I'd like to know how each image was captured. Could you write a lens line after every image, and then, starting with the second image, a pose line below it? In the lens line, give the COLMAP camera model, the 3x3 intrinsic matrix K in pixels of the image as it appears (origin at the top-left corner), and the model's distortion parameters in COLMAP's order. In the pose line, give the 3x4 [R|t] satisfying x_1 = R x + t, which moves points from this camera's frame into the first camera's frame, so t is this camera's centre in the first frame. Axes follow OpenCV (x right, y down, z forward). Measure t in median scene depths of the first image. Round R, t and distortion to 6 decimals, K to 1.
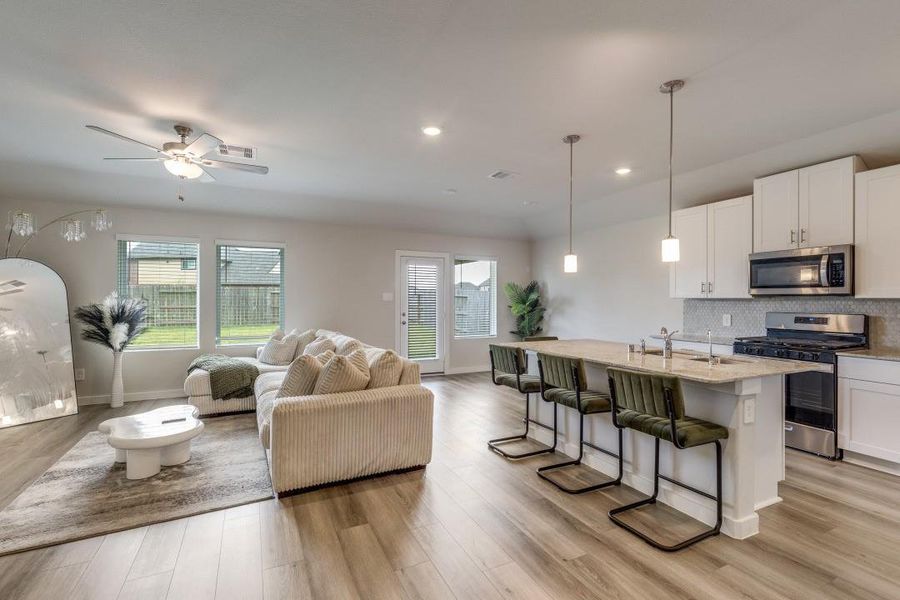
lens RADIAL K [[397.1, 0, 448.4], [0, 397.1, 301.3], [0, 0, 1]] dist [-0.000921, 0.000153]
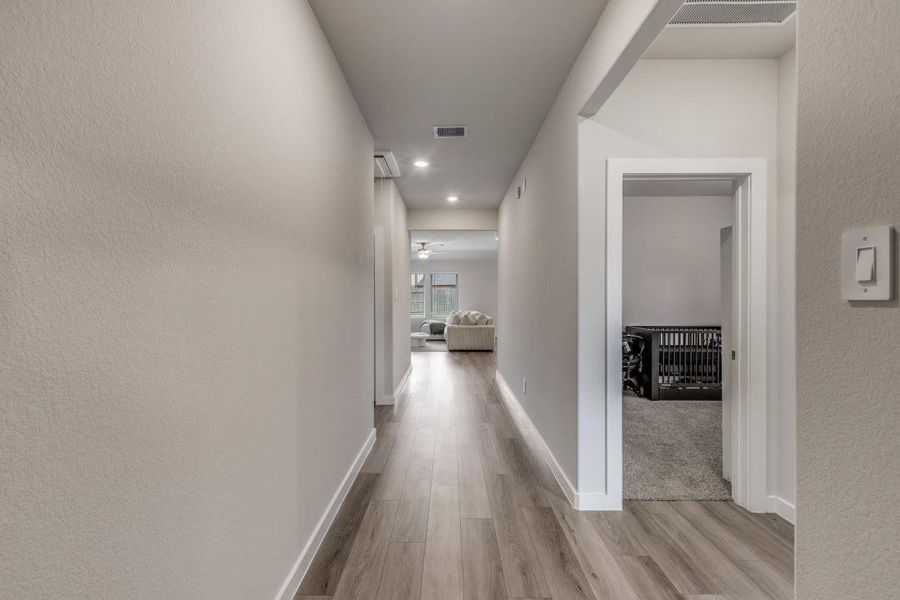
lens RADIAL K [[397.1, 0, 448.4], [0, 397.1, 301.3], [0, 0, 1]] dist [-0.000921, 0.000153]
pose [[0.894138, -0.002549, -0.447785, 0.959179], [0.004316, 0.999986, 0.002927, 0.018884], [0.447771, -0.004549, 0.894137, -1.800865]]
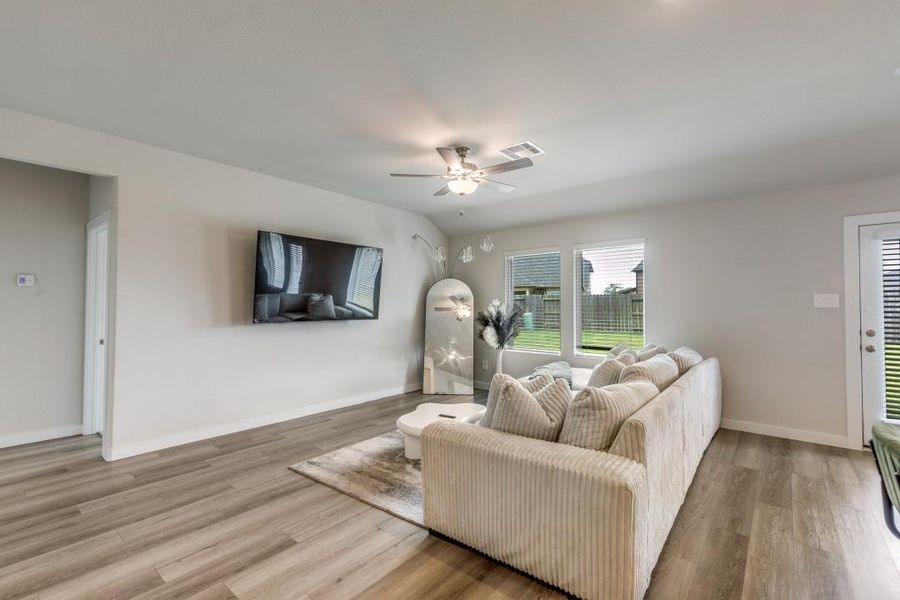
lens RADIAL K [[402.8, 0, 461.7], [0, 402.8, 300.2], [0, 0, 1]] dist [0.020927, 0.000112]
pose [[0.422348, -0.016087, -0.906291, 0.338975], [-0.001454, 0.999829, -0.018424, -0.001155], [0.906433, 0.009099, 0.422252, 0.547528]]
